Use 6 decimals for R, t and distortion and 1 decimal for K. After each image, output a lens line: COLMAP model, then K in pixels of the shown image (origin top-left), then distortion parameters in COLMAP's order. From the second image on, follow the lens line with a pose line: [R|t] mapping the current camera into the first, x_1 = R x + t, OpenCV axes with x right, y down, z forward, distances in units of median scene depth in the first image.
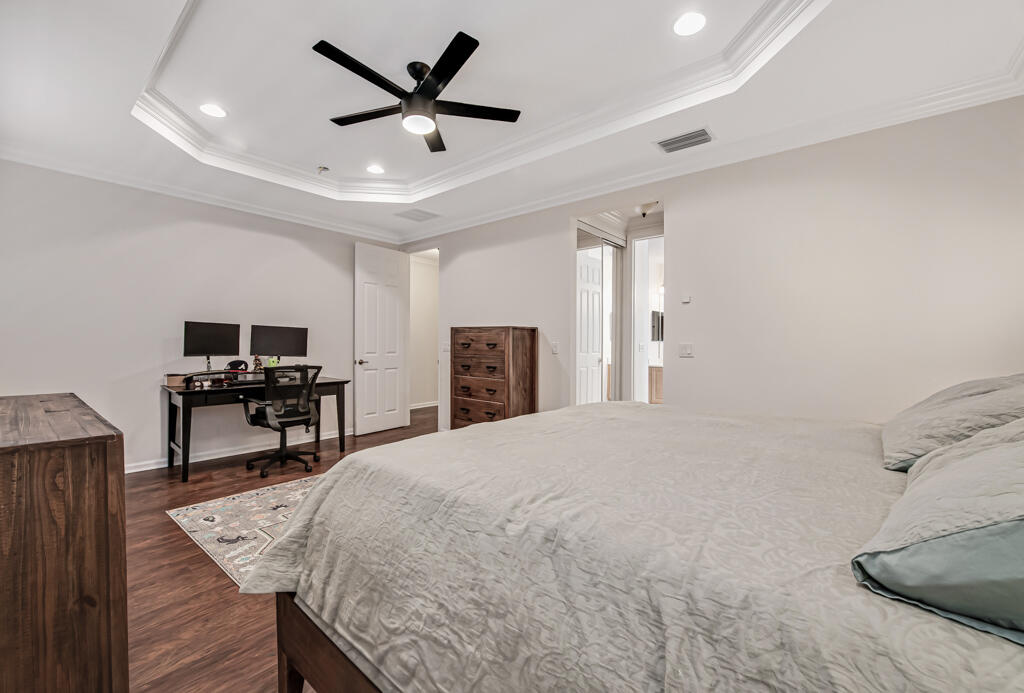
lens RADIAL K [[420.0, 0, 512.0], [0, 420.0, 346.5], [0, 0, 1]] dist [-0.000957, -0.005680]
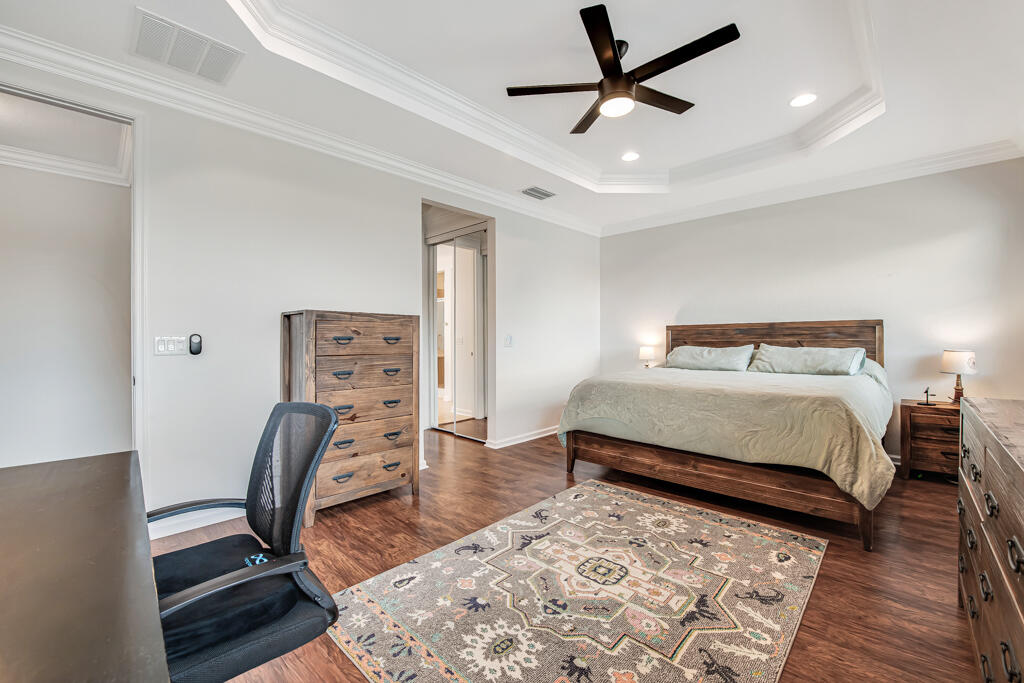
lens RADIAL K [[418.2, 0, 507.1], [0, 418.2, 339.6], [0, 0, 1]] dist [-0.007969, -0.006281]
pose [[0.083983, -0.008548, 0.996431, -0.994195], [0.016516, 0.999838, 0.007185, -0.006943], [-0.996330, 0.015853, 0.084111, 0.983547]]
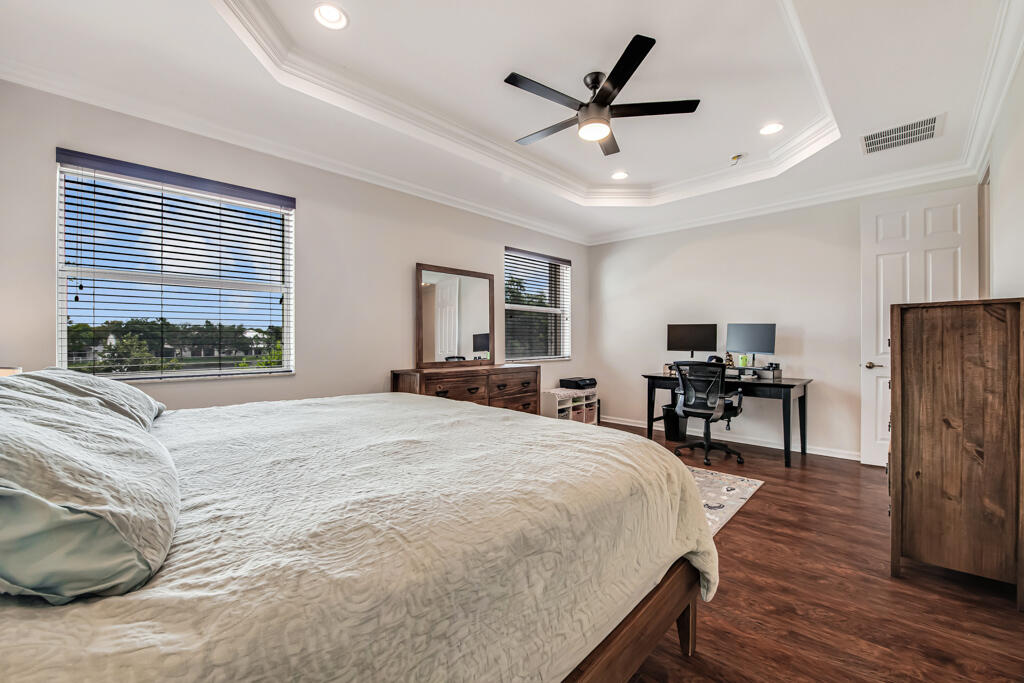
lens RADIAL K [[414.0, 0, 506.8], [0, 414.0, 337.5], [0, 0, 1]] dist [-0.017037, -0.000307]
pose [[-0.092961, -0.004562, -0.995659, 0.690291], [-0.009295, 0.999950, -0.003714, -0.006997], [0.995626, 0.008909, -0.092998, 0.734522]]
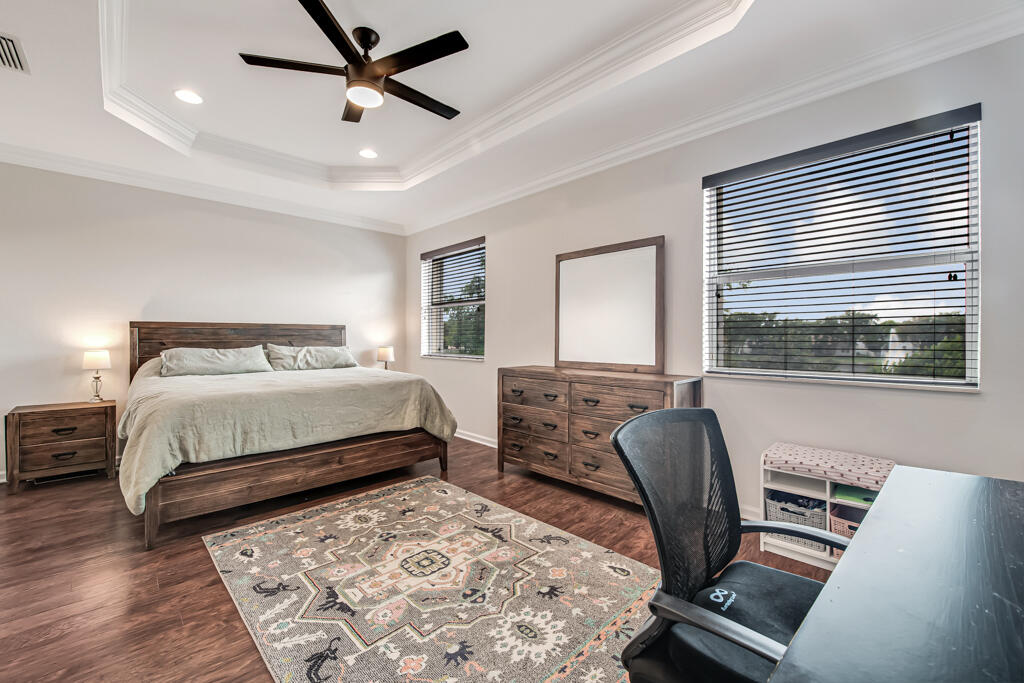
lens RADIAL K [[414.0, 0, 506.8], [0, 414.0, 337.5], [0, 0, 1]] dist [-0.017037, -0.000307]
pose [[-0.993725, -0.006636, 0.111654, -0.530426], [-0.005449, 0.999925, 0.010932, -0.011006], [-0.111718, 0.010255, -0.993687, 1.548133]]
